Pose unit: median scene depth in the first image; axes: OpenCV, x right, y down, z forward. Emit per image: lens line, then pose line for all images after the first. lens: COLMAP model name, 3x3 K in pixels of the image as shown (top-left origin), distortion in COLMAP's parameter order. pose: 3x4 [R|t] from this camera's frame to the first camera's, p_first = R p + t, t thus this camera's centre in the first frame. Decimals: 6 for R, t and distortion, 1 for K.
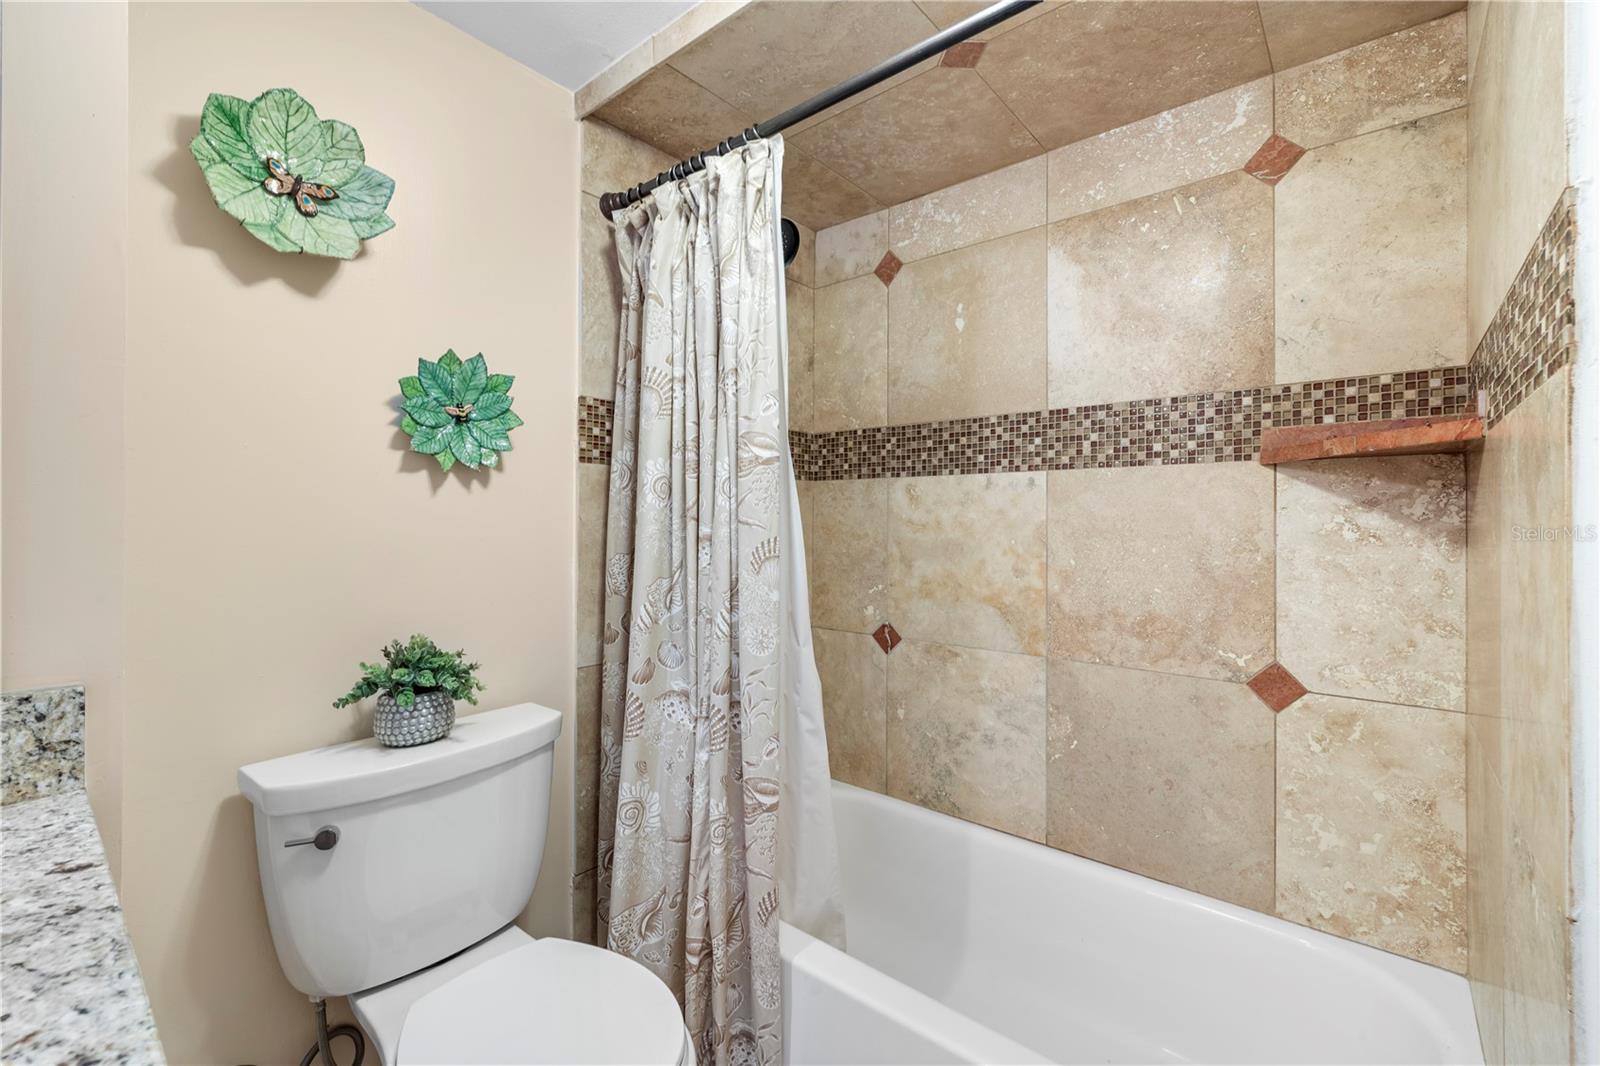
lens RADIAL K [[671.9, 0, 800.0], [0, 671.9, 514.6], [0, 0, 1]] dist [0.000907, 0.000729]
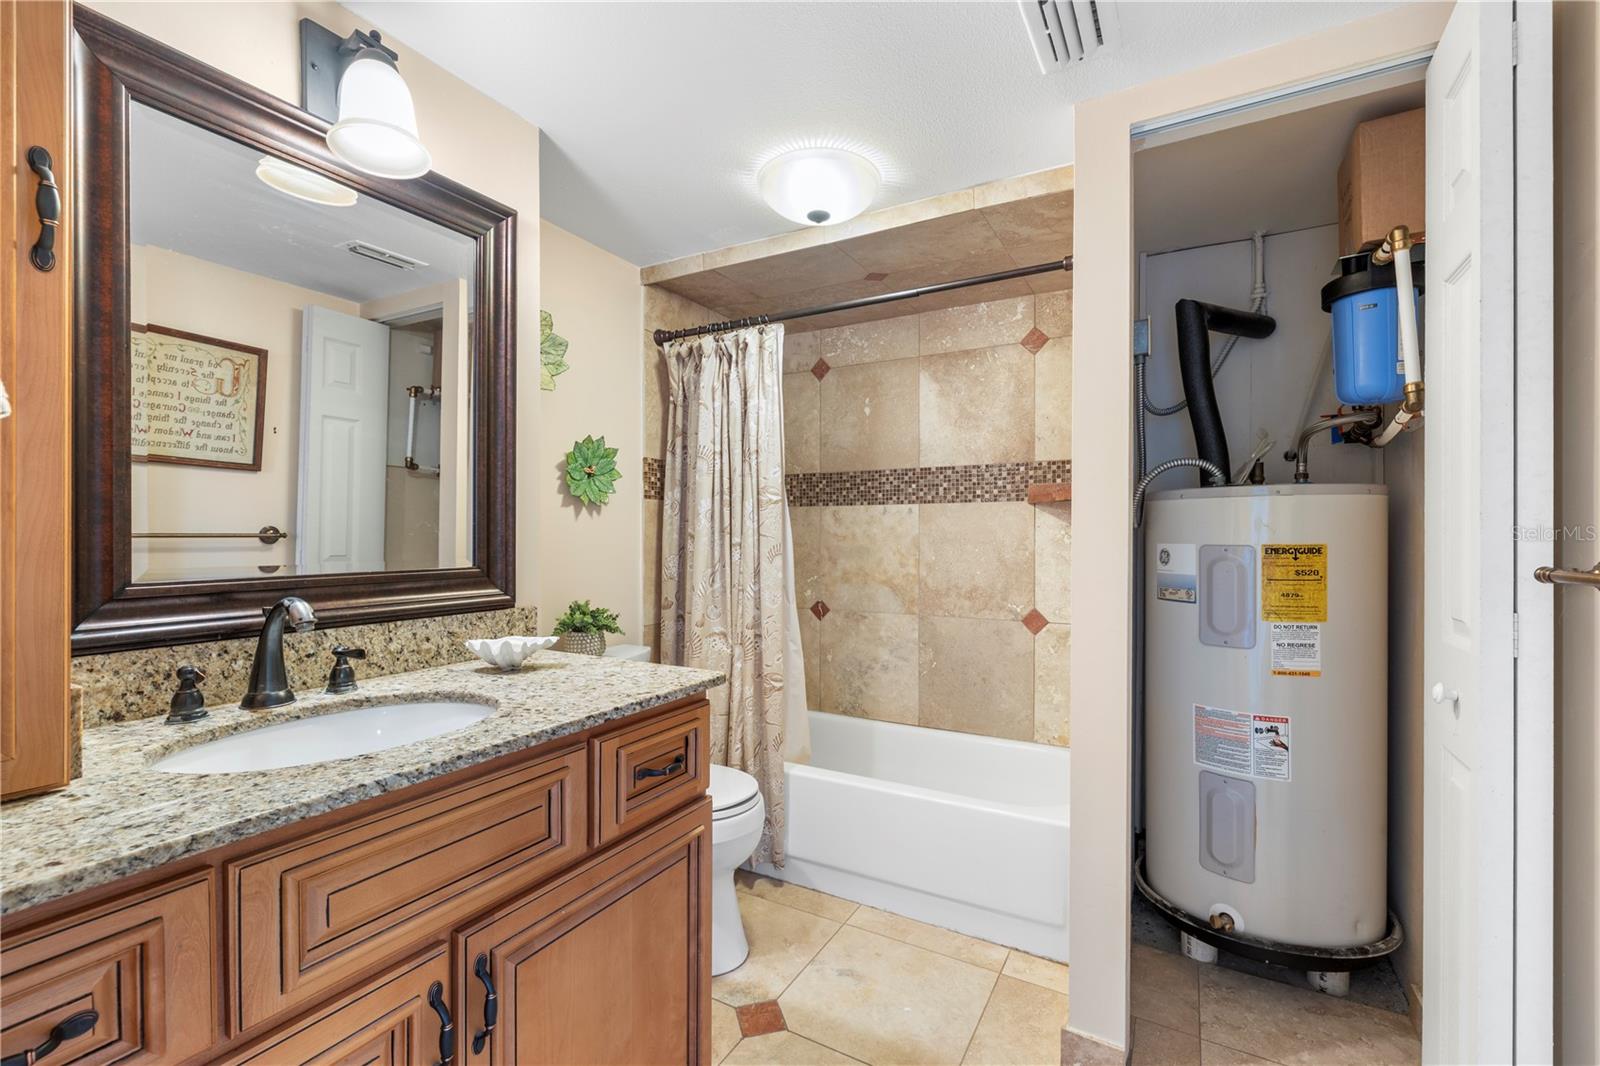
lens RADIAL K [[671.9, 0, 805.9], [0, 671.9, 536.1], [0, 0, 1]] dist [0.000907, 0.000729]
pose [[0.981510, -0.003798, 0.191372, -0.260311], [0.001390, 0.999918, 0.012718, -0.007520], [-0.191404, -0.012217, 0.981435, -0.668277]]
